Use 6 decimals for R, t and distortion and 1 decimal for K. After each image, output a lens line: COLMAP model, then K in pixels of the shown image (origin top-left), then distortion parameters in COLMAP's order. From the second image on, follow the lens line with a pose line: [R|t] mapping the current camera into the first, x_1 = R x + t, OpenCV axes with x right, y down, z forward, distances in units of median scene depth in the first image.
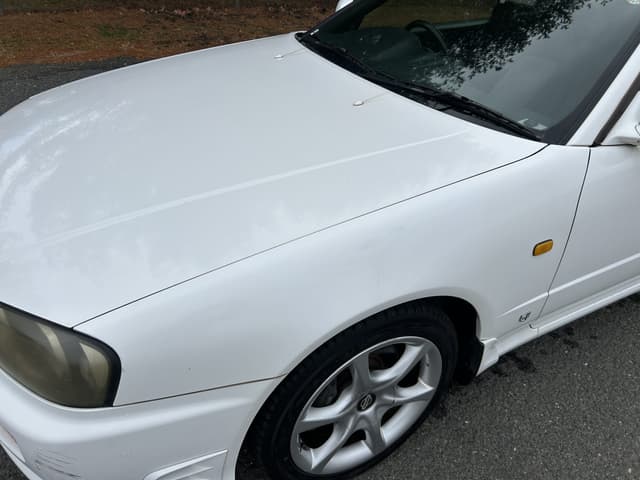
lens RADIAL K [[486.0, 0, 313.6], [0, 486.0, 244.7], [0, 0, 1]] dist [0.035980, -0.010902]
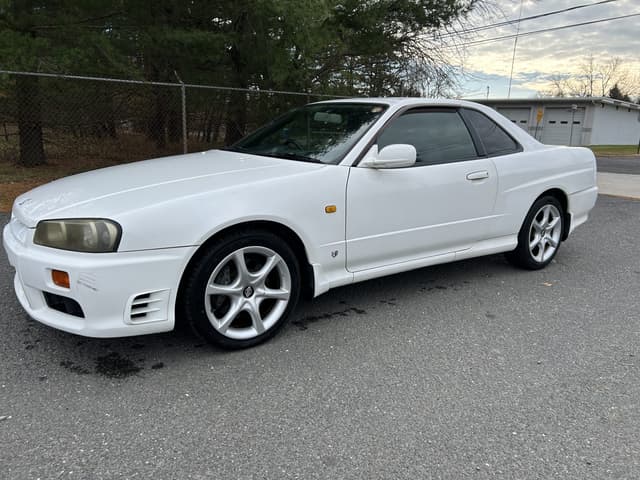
lens RADIAL K [[486.0, 0, 321.7], [0, 486.0, 237.8], [0, 0, 1]] dist [0.035980, -0.010902]
pose [[0.993459, -0.058560, 0.098027, 0.217927], [0.089075, 0.934577, -0.344429, 0.802915], [-0.071444, 0.350908, 0.933680, -0.841184]]
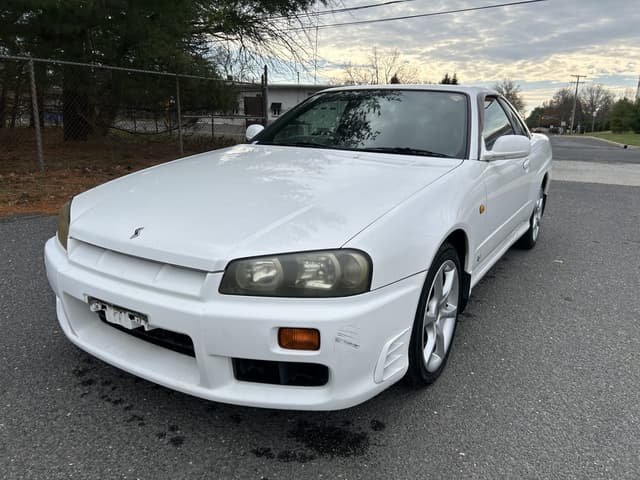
lens RADIAL K [[486.0, 0, 318.4], [0, 486.0, 238.0], [0, 0, 1]] dist [0.035980, -0.010902]
pose [[0.873585, -0.157336, 0.460537, -0.930687], [0.293121, 0.925506, -0.239831, 0.363553], [-0.388496, 0.344506, 0.854627, -0.292813]]
